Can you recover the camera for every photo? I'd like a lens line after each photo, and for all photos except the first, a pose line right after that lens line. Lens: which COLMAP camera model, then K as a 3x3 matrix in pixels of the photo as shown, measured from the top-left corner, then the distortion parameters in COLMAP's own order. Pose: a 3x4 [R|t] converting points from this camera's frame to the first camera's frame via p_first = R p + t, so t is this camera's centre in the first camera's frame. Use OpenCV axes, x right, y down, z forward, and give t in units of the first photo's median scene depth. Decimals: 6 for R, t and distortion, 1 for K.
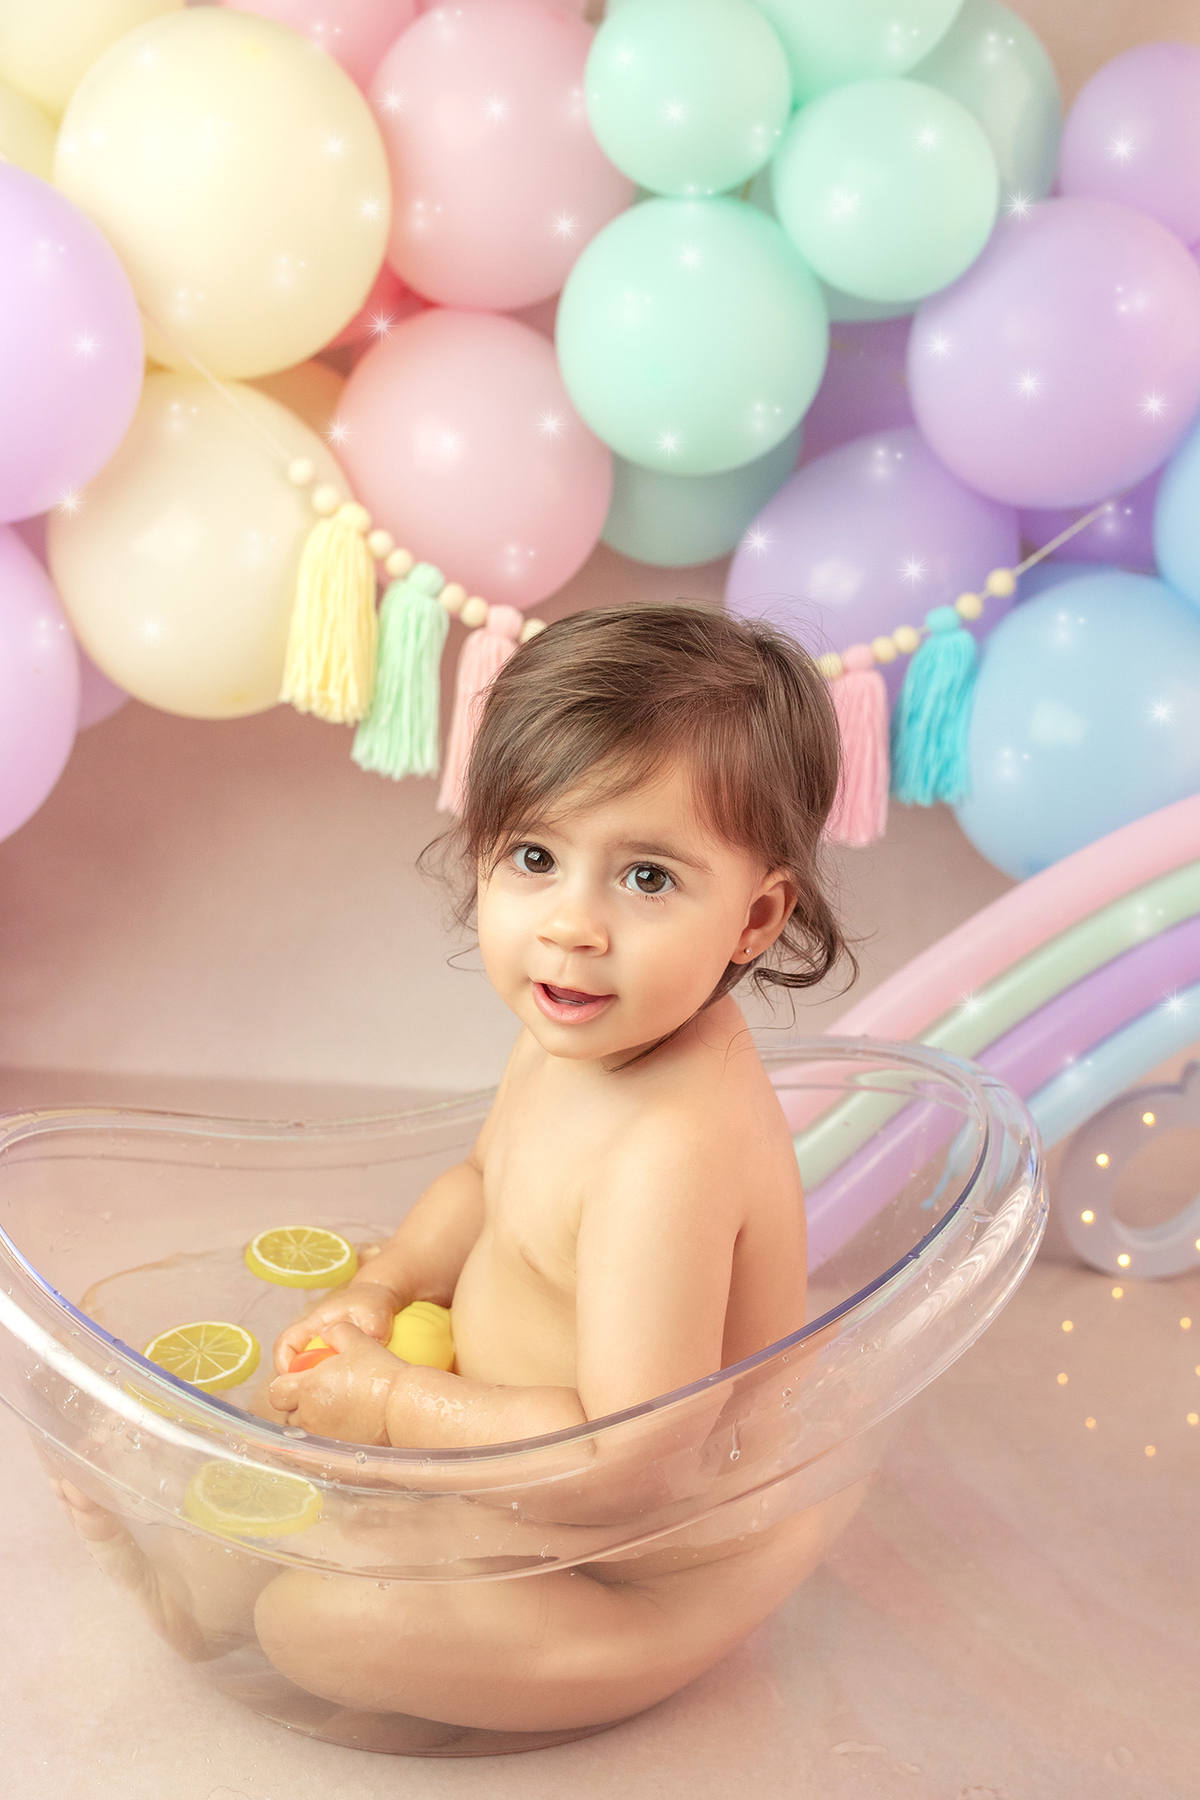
lens RADIAL K [[1784.0, 0, 611.9], [0, 1784.0, 905.7], [0, 0, 1]] dist [-0.022735, 0.000000]
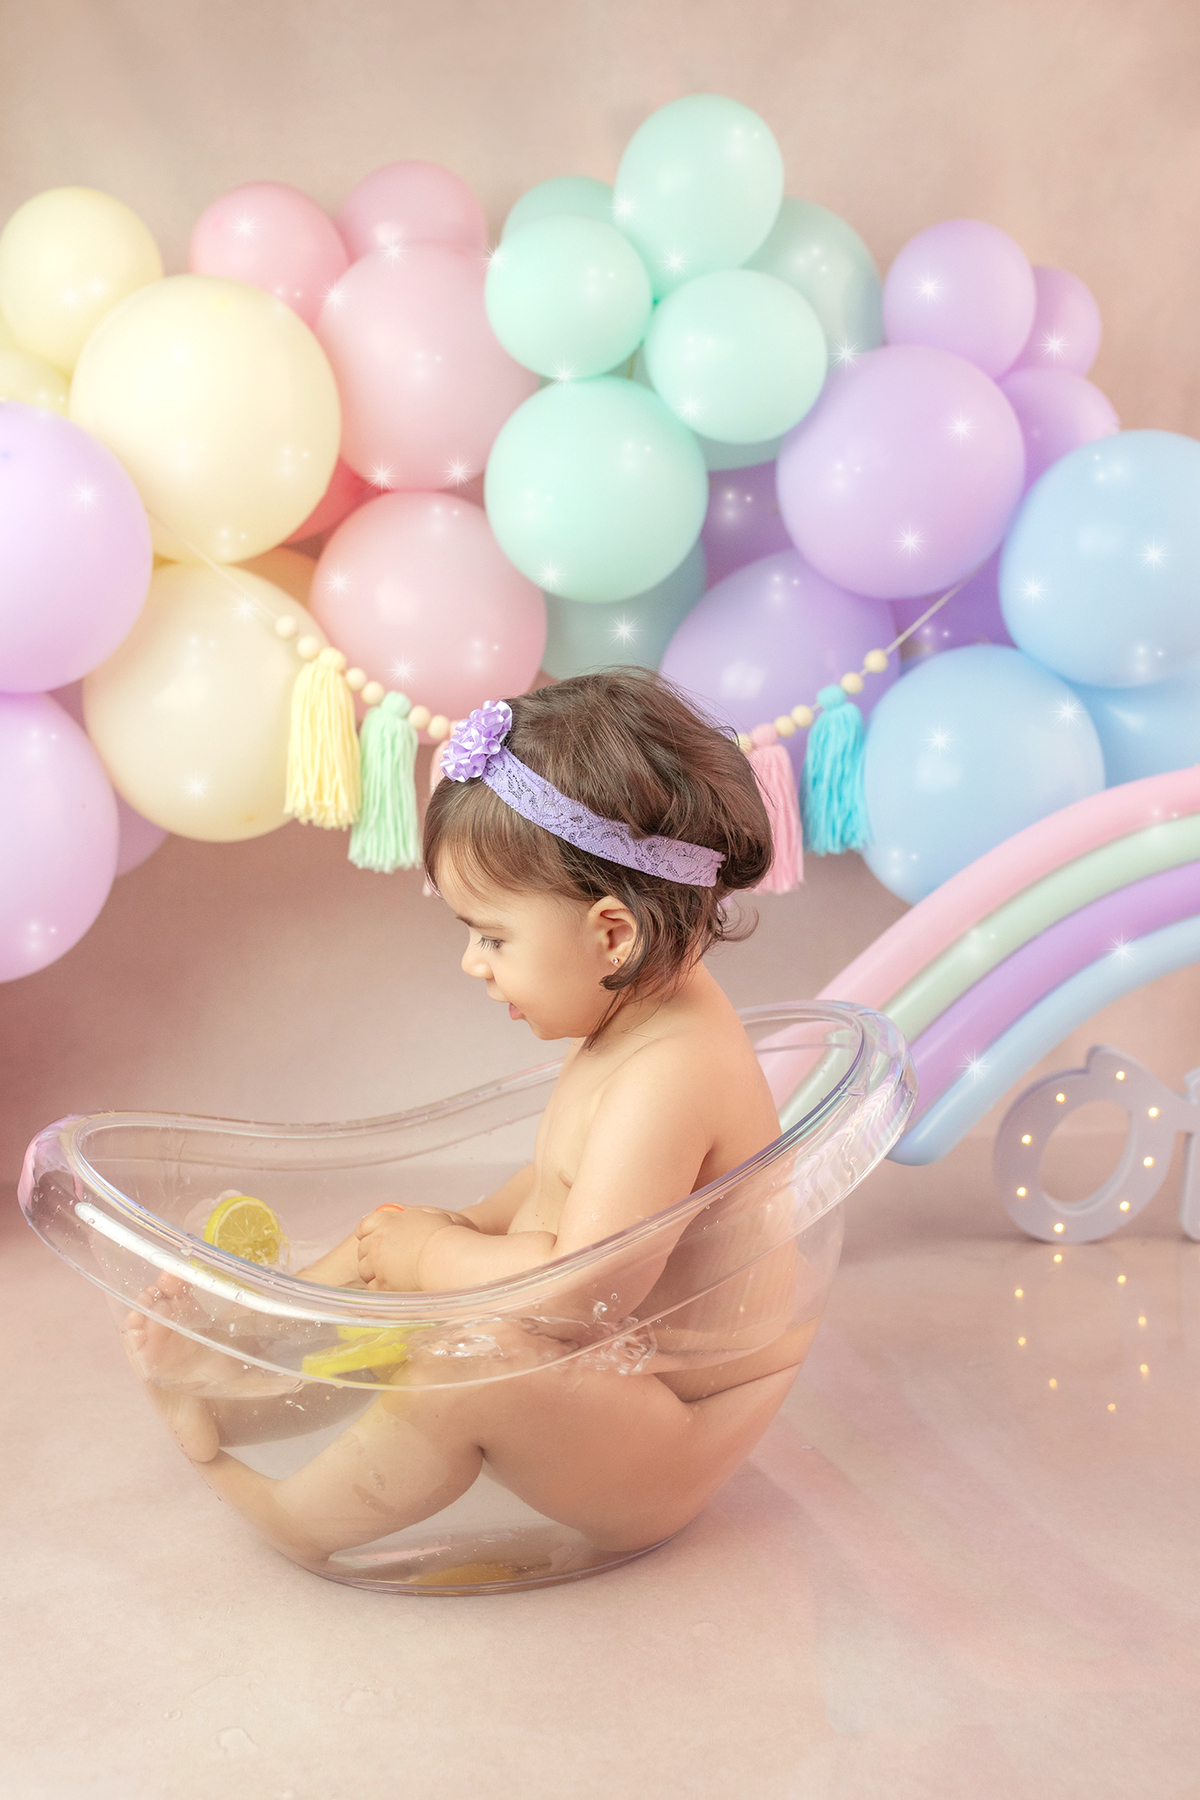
lens RADIAL K [[1784.0, 0, 617.3], [0, 1784.0, 900.1], [0, 0, 1]] dist [-0.022735, 0.000000]
pose [[0.994348, -0.105949, -0.006813, 0.037403], [0.104348, 0.987116, -0.121299, 0.105421], [0.019577, 0.119903, 0.992593, -0.175068]]
